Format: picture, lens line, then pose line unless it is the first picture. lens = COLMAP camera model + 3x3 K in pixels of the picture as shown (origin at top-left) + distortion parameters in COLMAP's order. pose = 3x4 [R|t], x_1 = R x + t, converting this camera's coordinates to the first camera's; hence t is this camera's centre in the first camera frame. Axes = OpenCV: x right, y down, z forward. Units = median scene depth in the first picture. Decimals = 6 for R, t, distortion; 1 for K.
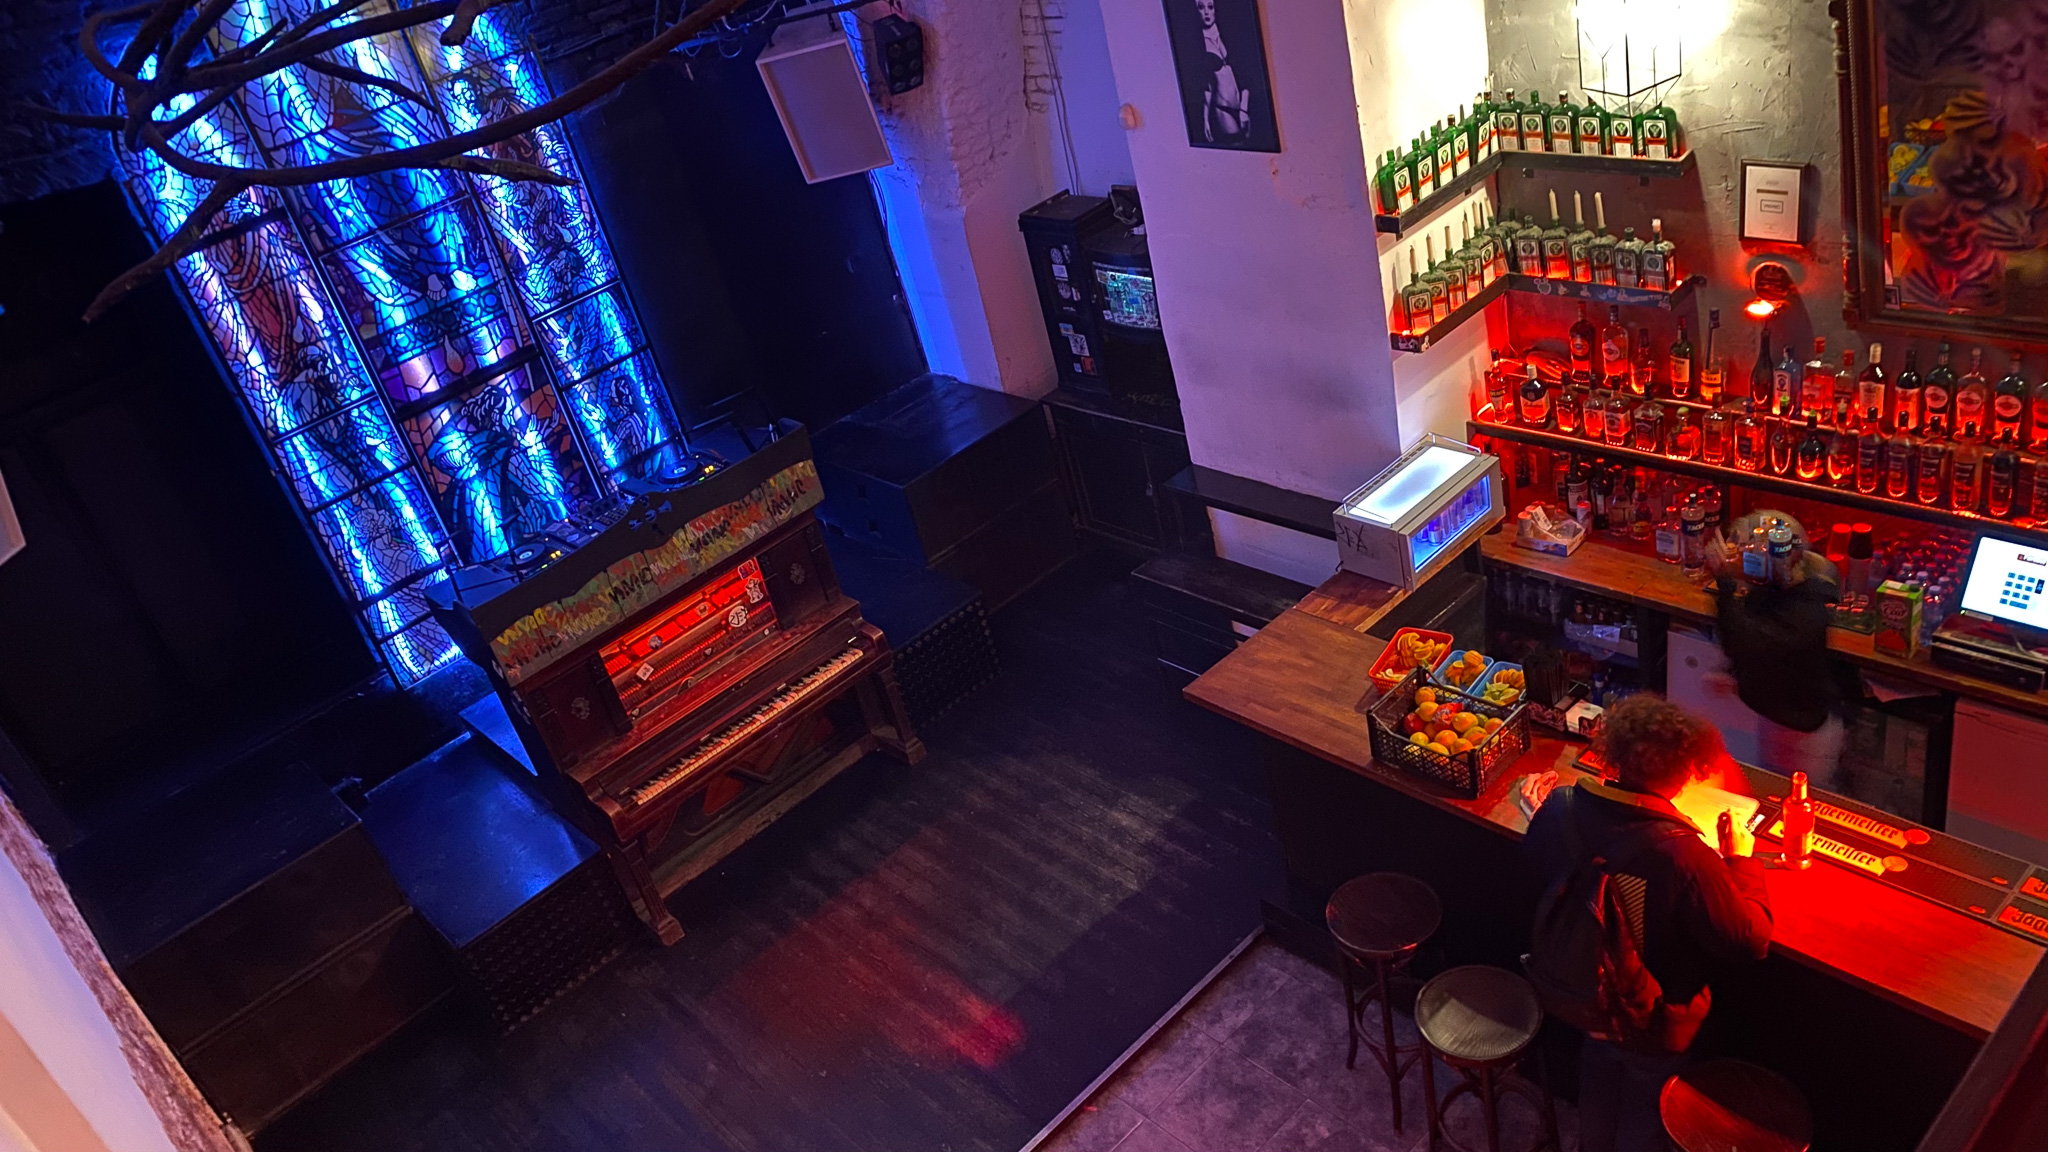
lens RADIAL K [[1586.9, 0, 1016.1], [0, 1586.9, 575.4], [0, 0, 1]] dist [0.061145, -0.093330]
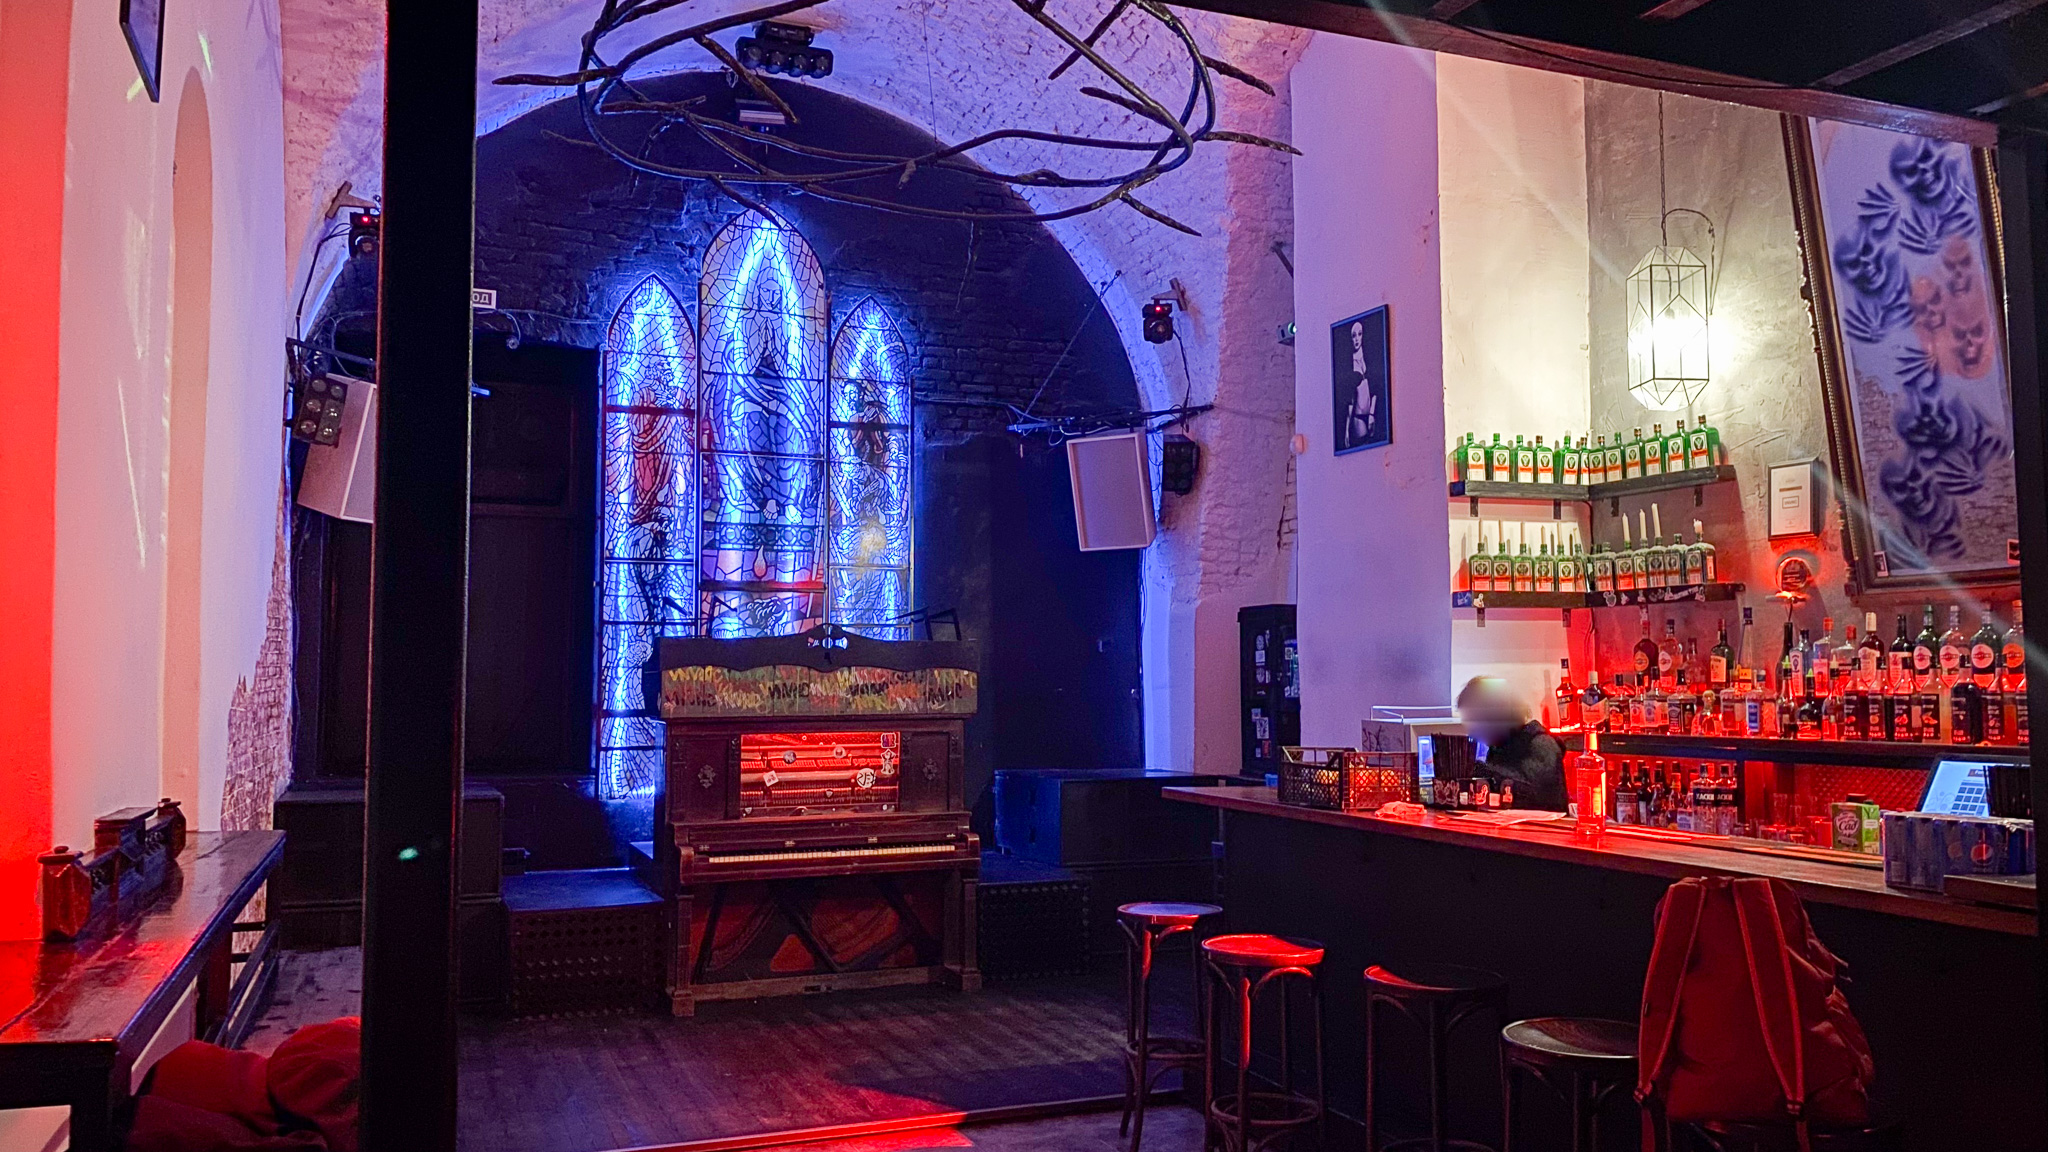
lens RADIAL K [[1599.6, 0, 1035.9], [0, 1599.6, 569.7], [0, 0, 1]] dist [0.134232, -0.303887]
pose [[0.912721, 0.202337, -0.354965, 0.318736], [-0.363259, 0.799551, -0.478289, 0.421513], [0.187038, 0.565489, 0.803268, 0.021830]]
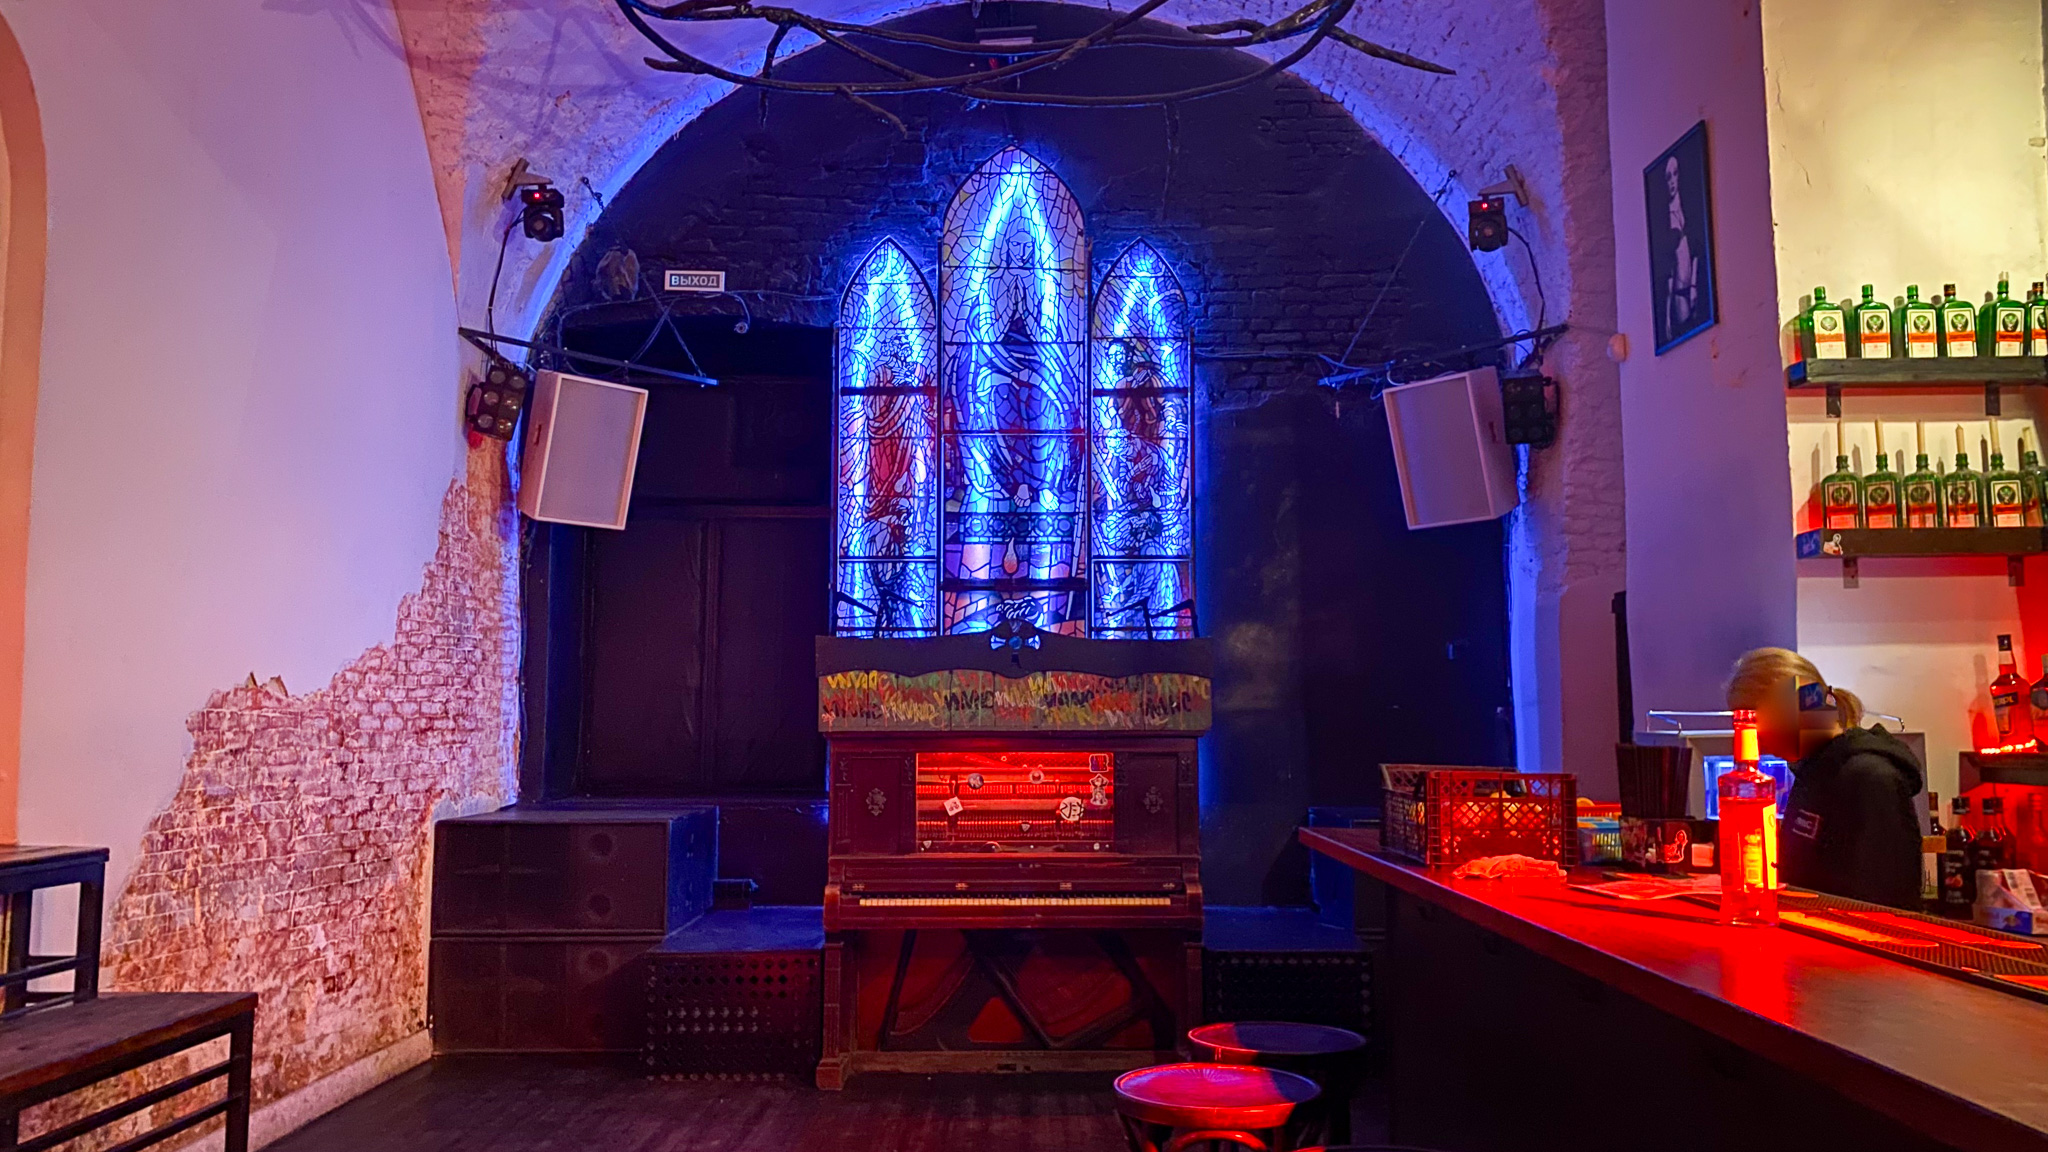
lens RADIAL K [[1606.0, 0, 1025.3], [0, 1606.0, 566.2], [0, 0, 1]] dist [0.147442, -0.240640]
pose [[0.716843, 0.161293, -0.678322, 0.426330], [-0.495240, 0.802600, -0.332520, 0.242766], [0.490788, 0.574297, 0.655218, 0.304764]]
